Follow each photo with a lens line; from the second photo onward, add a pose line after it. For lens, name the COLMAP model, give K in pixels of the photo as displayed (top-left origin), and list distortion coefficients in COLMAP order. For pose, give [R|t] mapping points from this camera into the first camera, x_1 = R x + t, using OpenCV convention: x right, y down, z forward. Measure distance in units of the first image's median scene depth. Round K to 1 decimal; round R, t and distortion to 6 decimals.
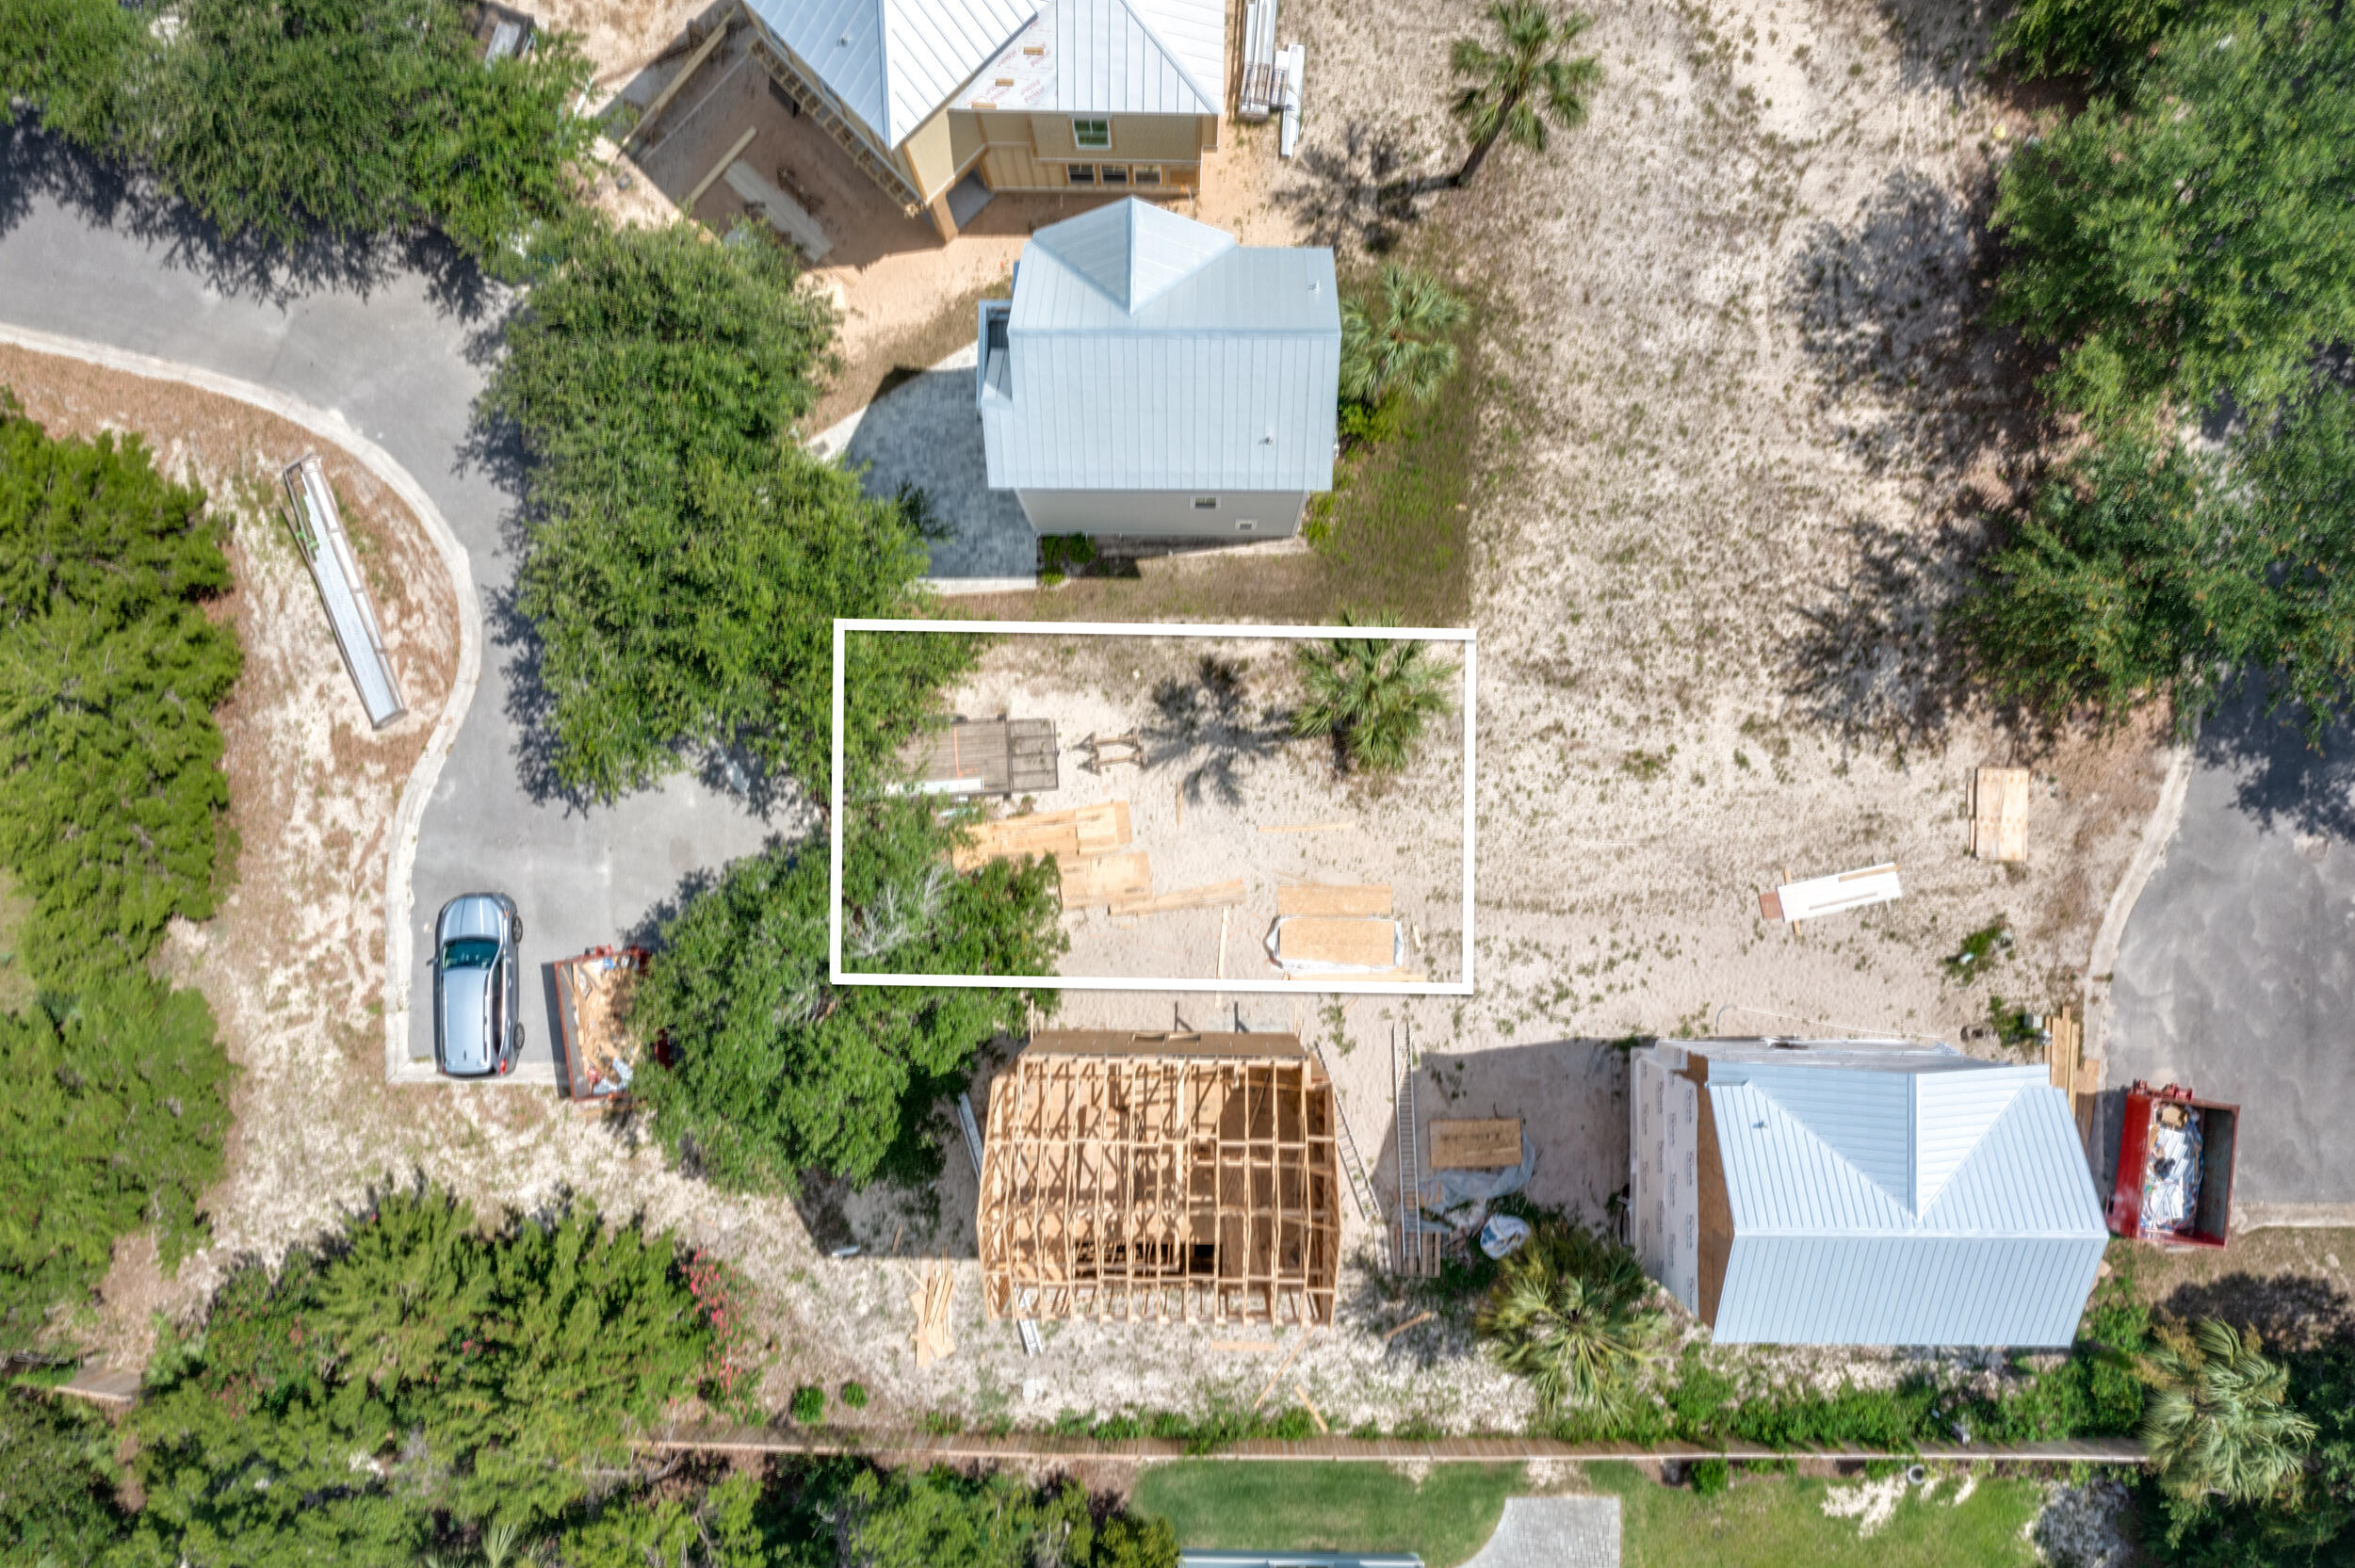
lens RADIAL K [[1853.4, 0, 1183.3], [0, 1853.4, 780.8], [0, 0, 1]] dist [-0.012612, 0.006395]
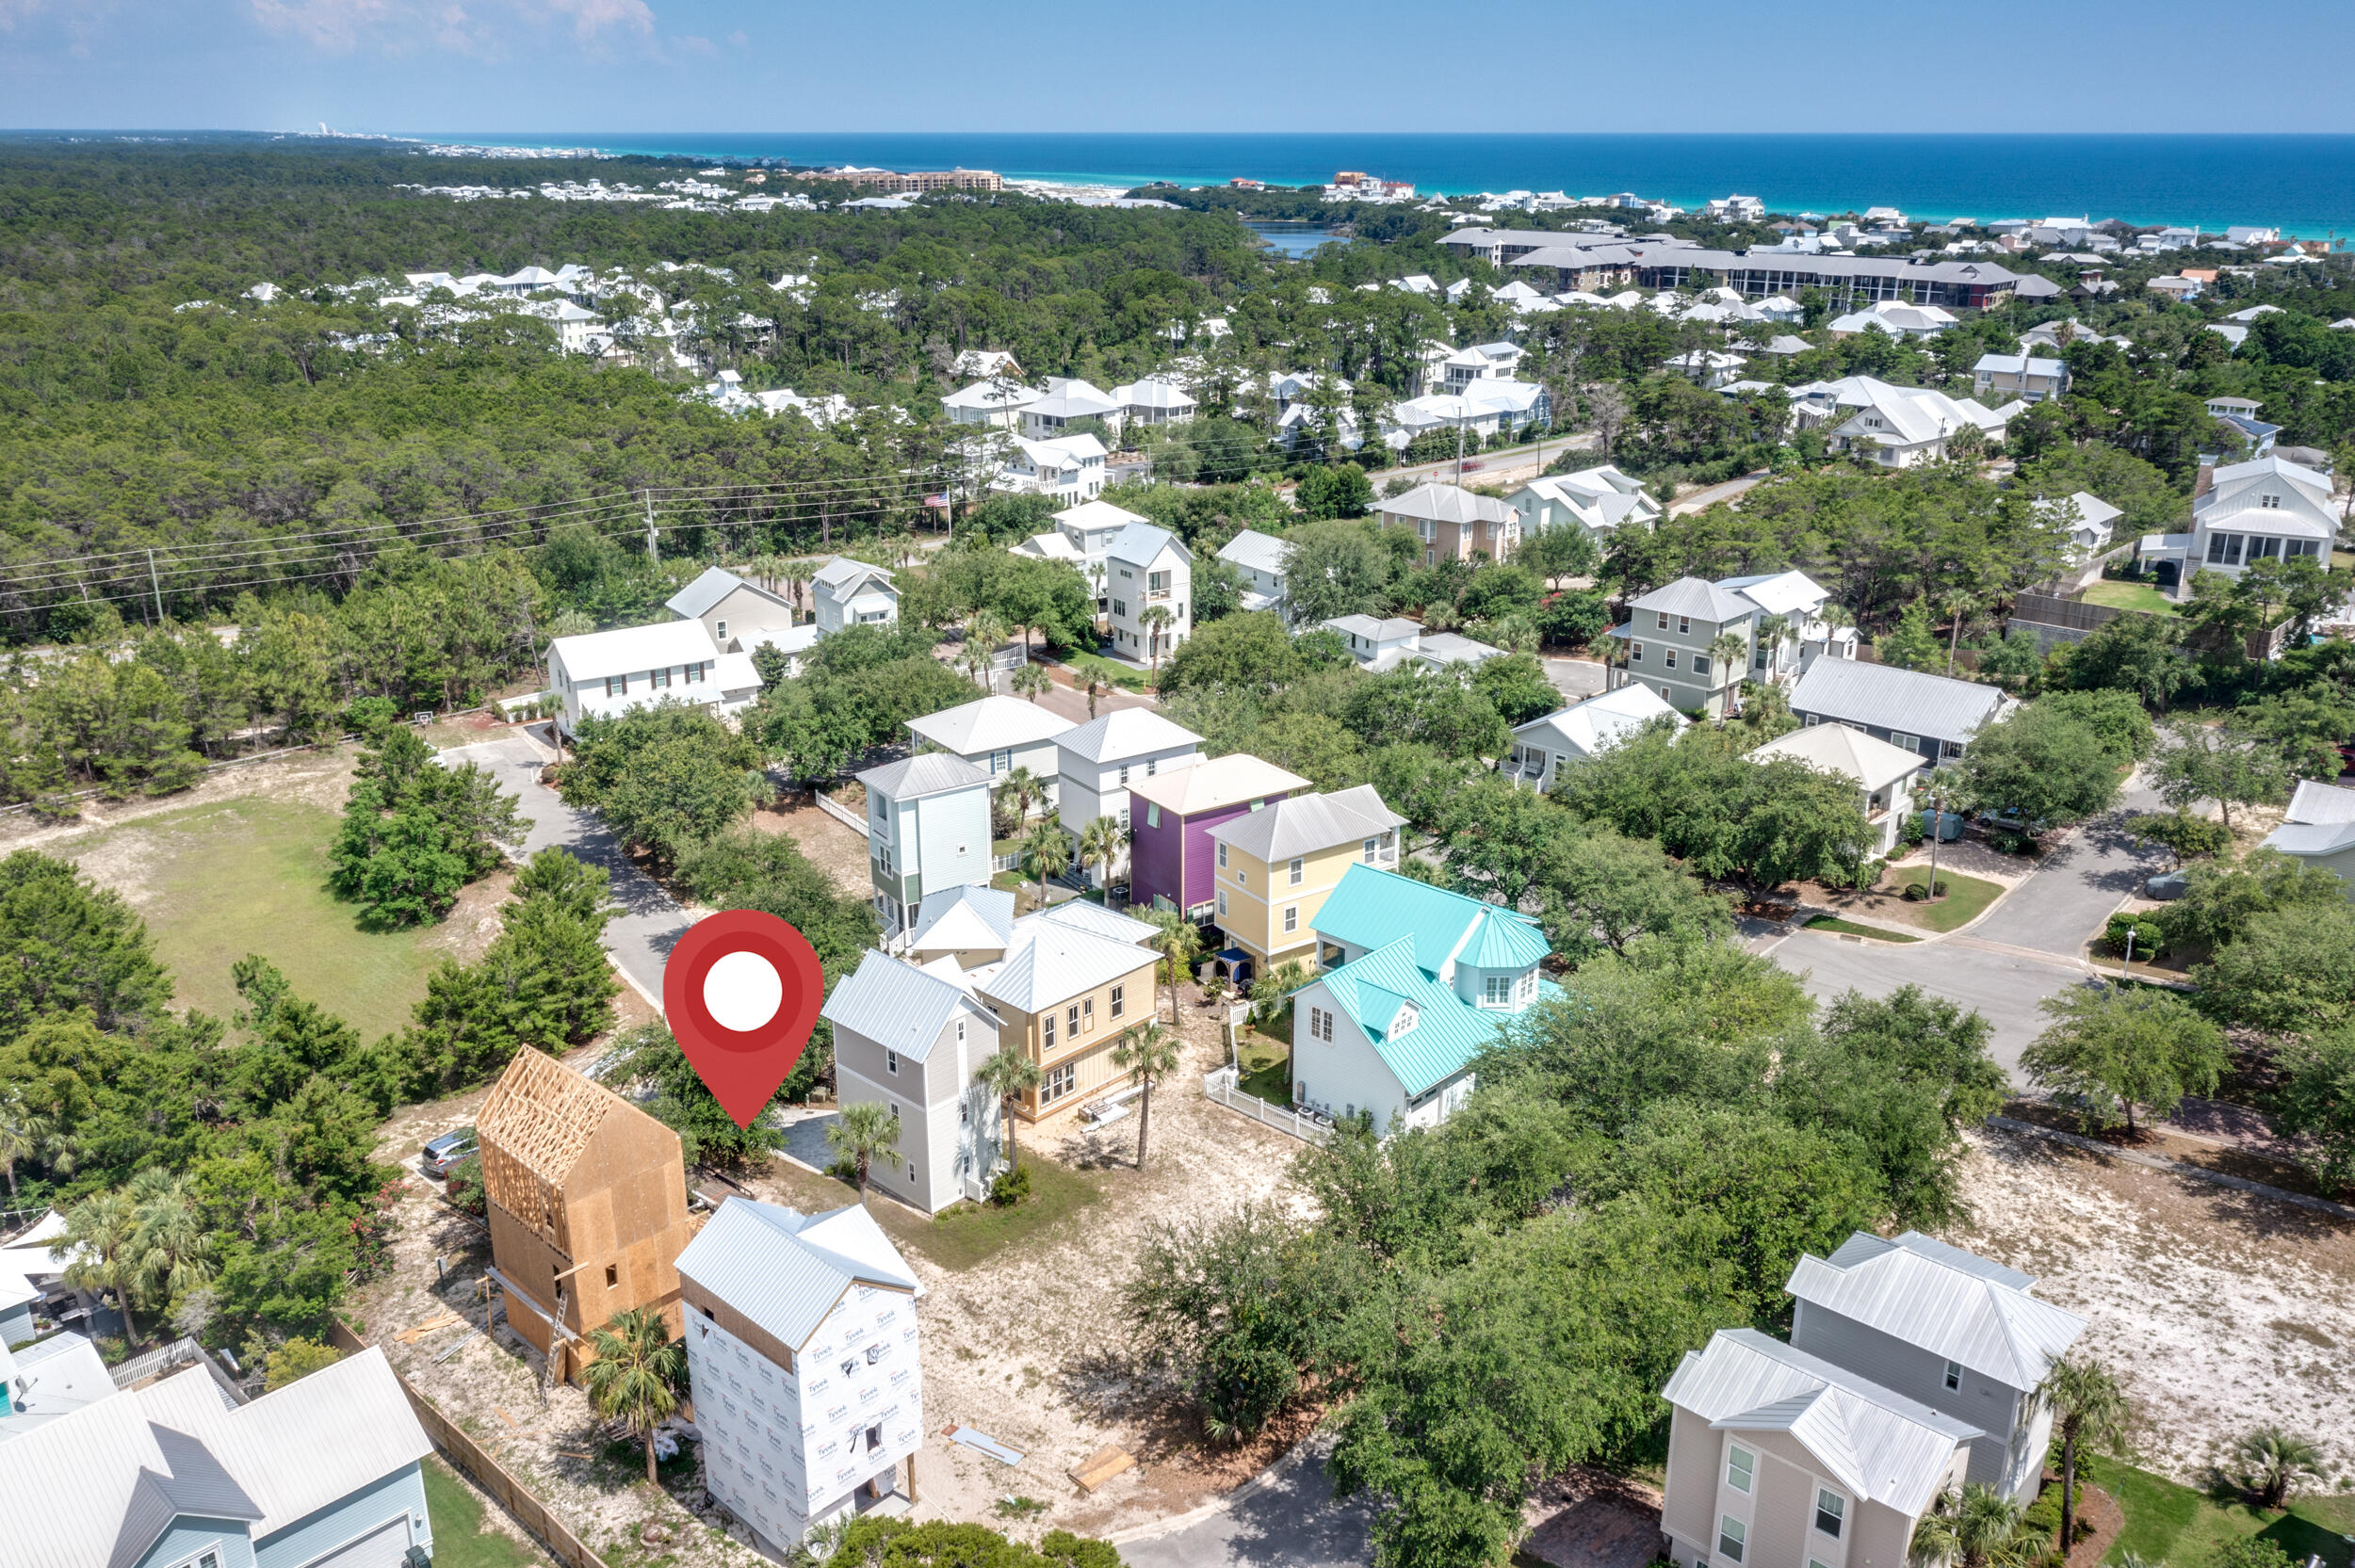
lens RADIAL K [[1853.4, 0, 1183.3], [0, 1853.4, 780.8], [0, 0, 1]] dist [-0.012612, 0.006395]
pose [[0.741980, 0.233247, -0.628540, 1.274711], [-0.670088, 0.287604, -0.684299, 0.815486], [0.021160, 0.928913, 0.369692, -0.047854]]
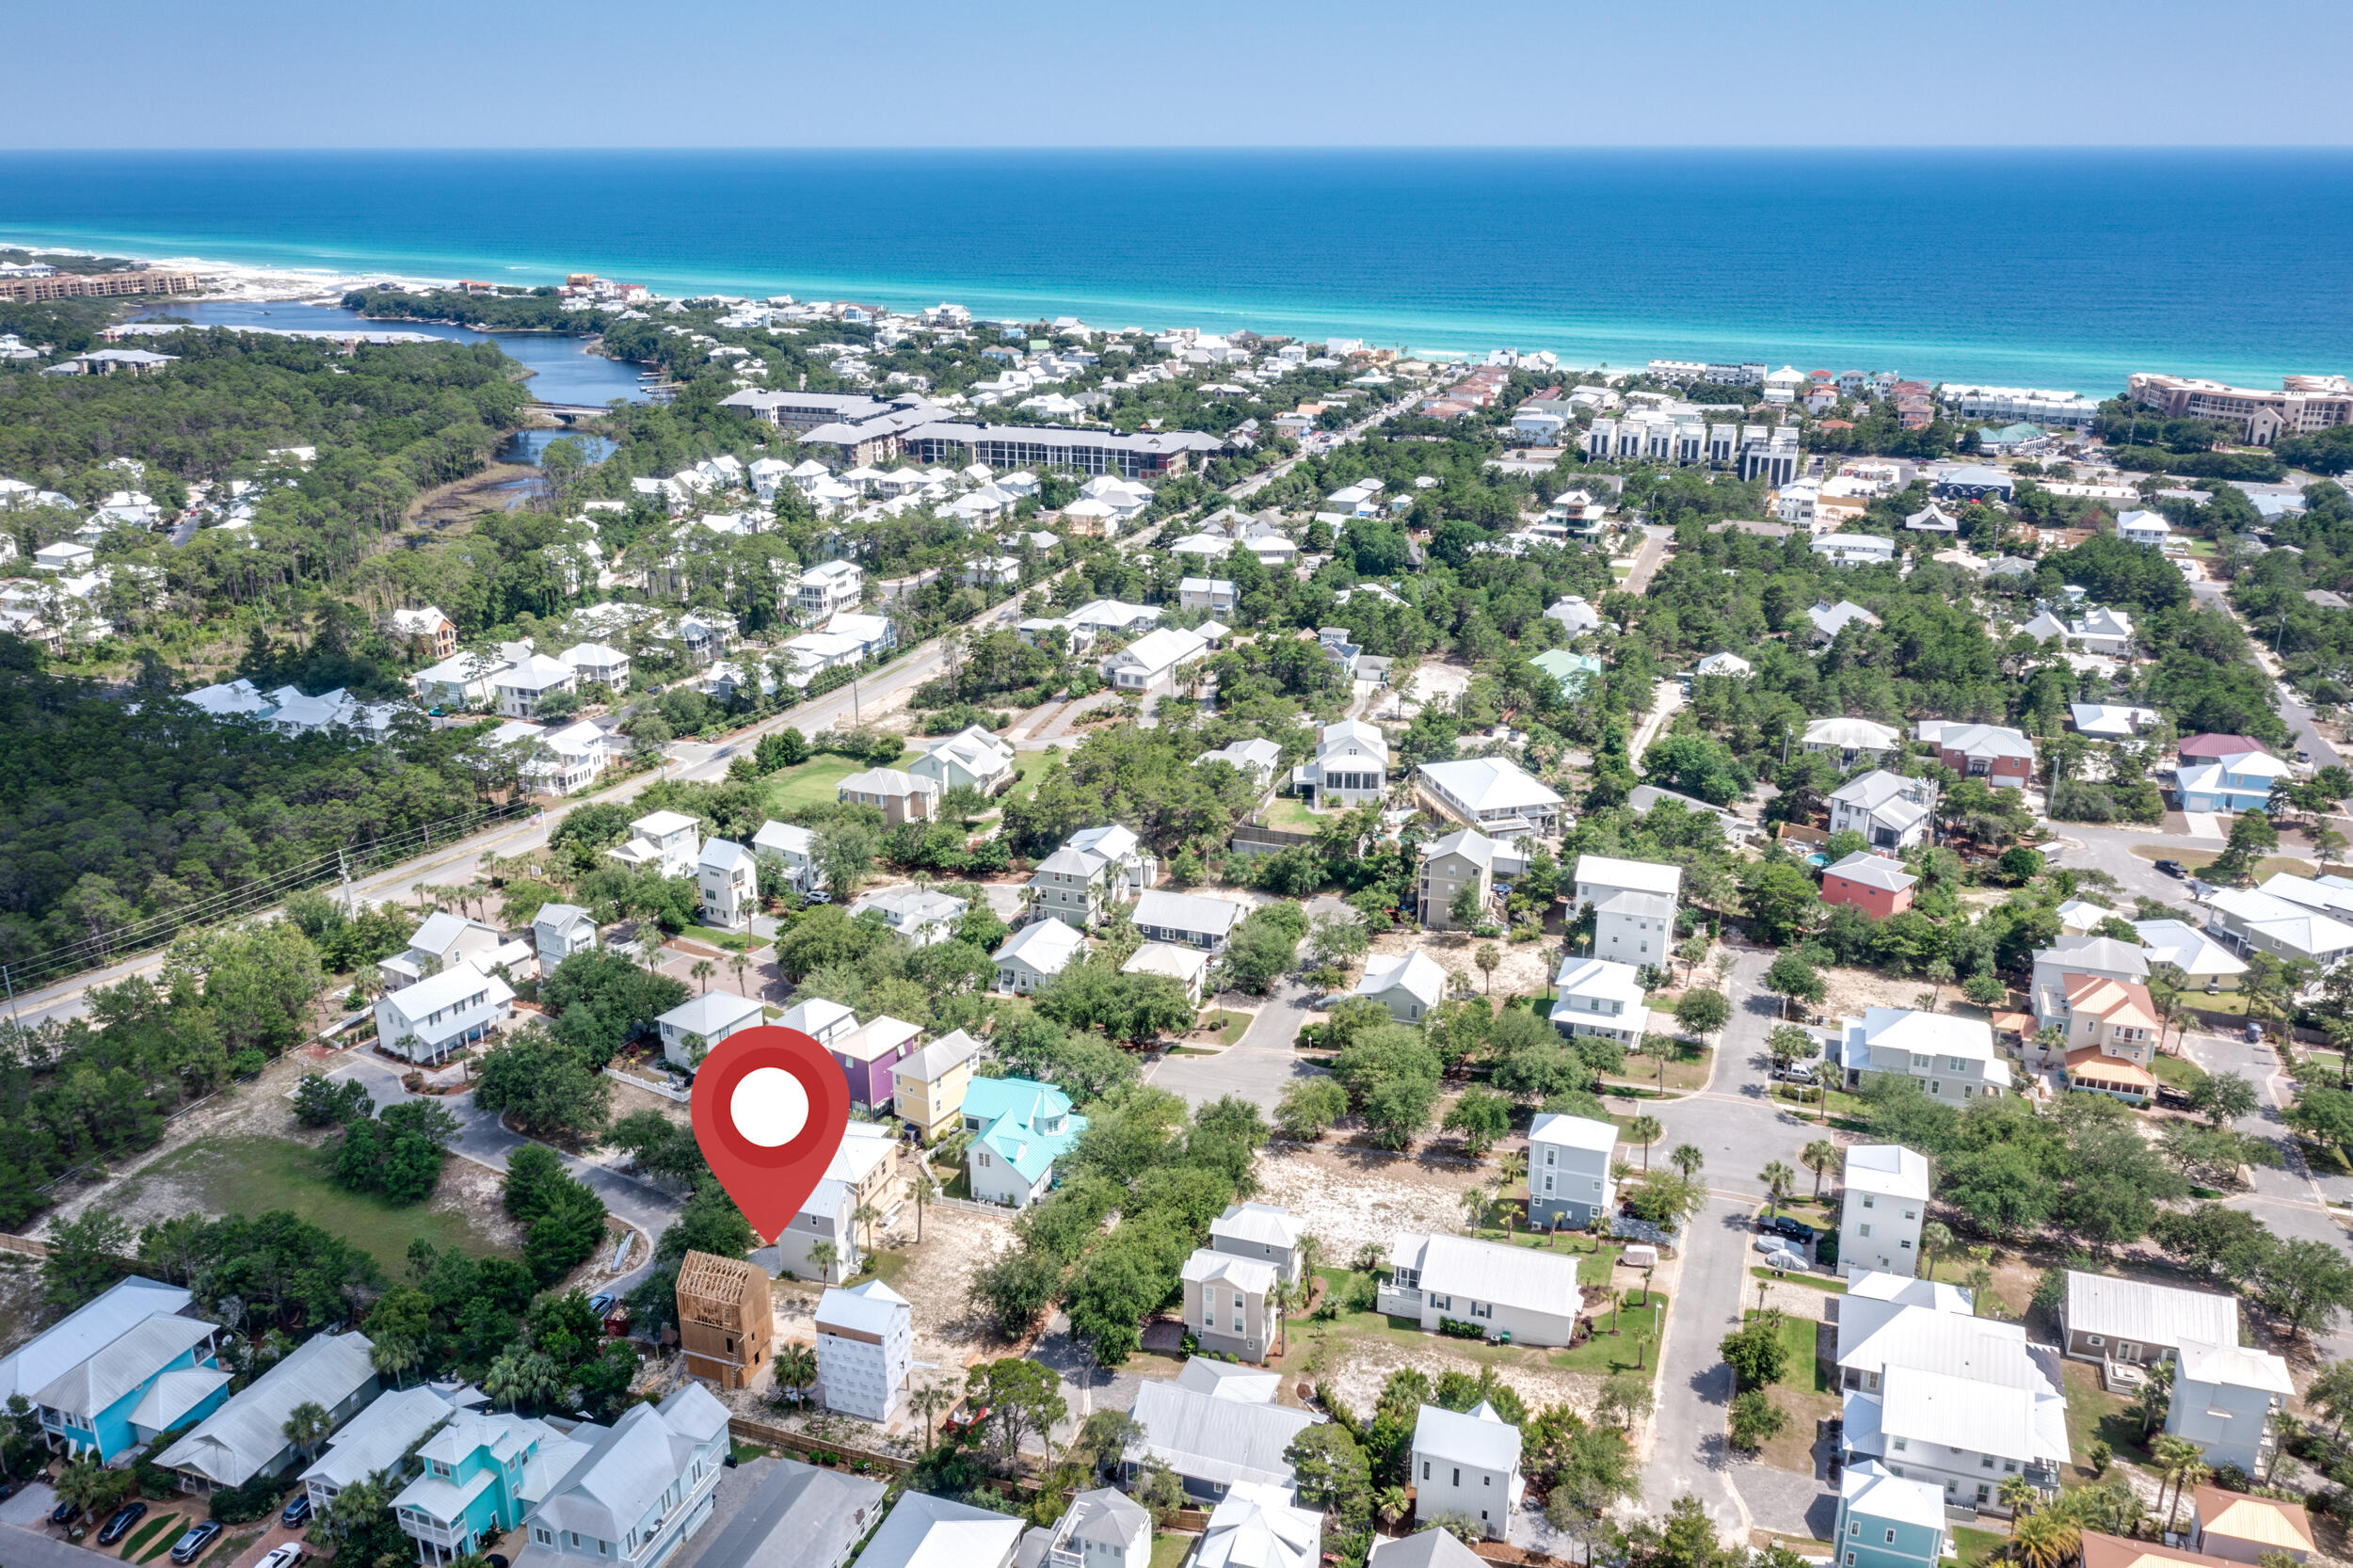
lens RADIAL K [[1852.0, 0, 1182.3], [0, 1852.0, 780.8], [0, 0, 1]] dist [-0.012612, 0.006395]
pose [[0.950499, 0.118128, -0.287398, 1.773625], [-0.310717, 0.353332, -0.882390, 2.770390], [-0.002688, 0.928010, 0.372546, -1.487023]]
